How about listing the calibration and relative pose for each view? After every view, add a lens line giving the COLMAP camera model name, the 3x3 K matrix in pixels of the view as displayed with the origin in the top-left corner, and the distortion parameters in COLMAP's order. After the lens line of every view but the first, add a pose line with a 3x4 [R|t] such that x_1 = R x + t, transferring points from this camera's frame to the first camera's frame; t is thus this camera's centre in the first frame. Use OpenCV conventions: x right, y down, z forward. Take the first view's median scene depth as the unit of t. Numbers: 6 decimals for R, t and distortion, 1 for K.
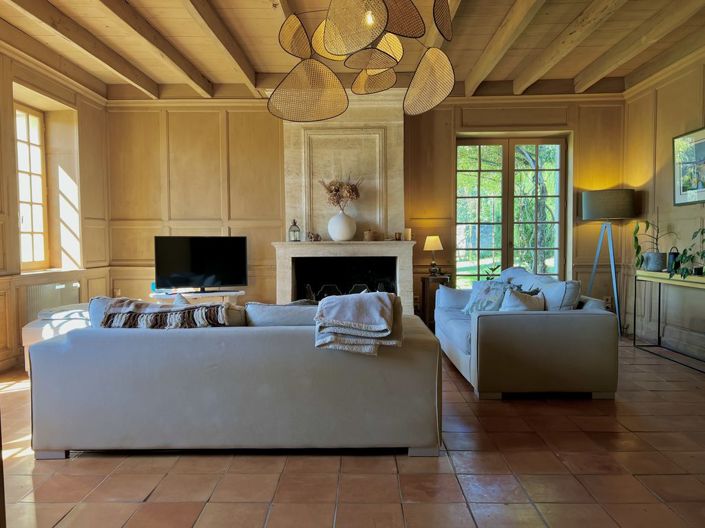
lens RADIAL K [[521.3, 0, 357.3], [0, 521.3, 265.3], [0, 0, 1]] dist [0.012002, -0.031061]
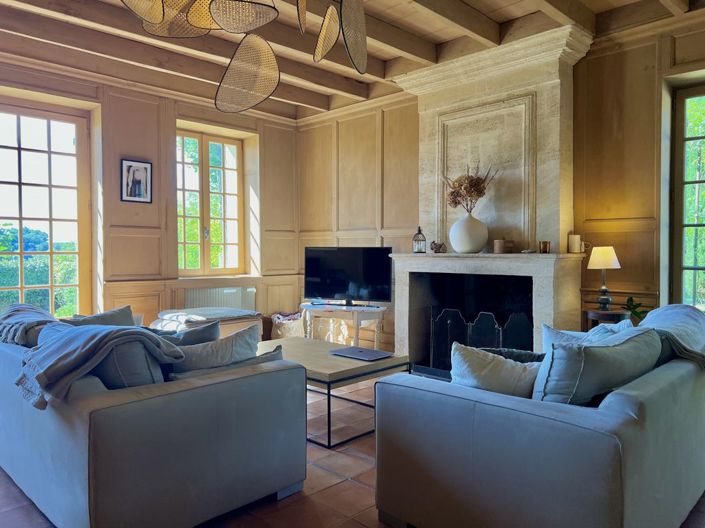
lens RADIAL K [[521.3, 0, 351.7], [0, 521.3, 262.6], [0, 0, 1]] dist [0.012002, -0.031061]
pose [[0.719481, 0.020903, -0.694197, 0.370571], [-0.036703, 0.999295, -0.007949, -0.019591], [0.693541, 0.031198, 0.719741, 0.325352]]
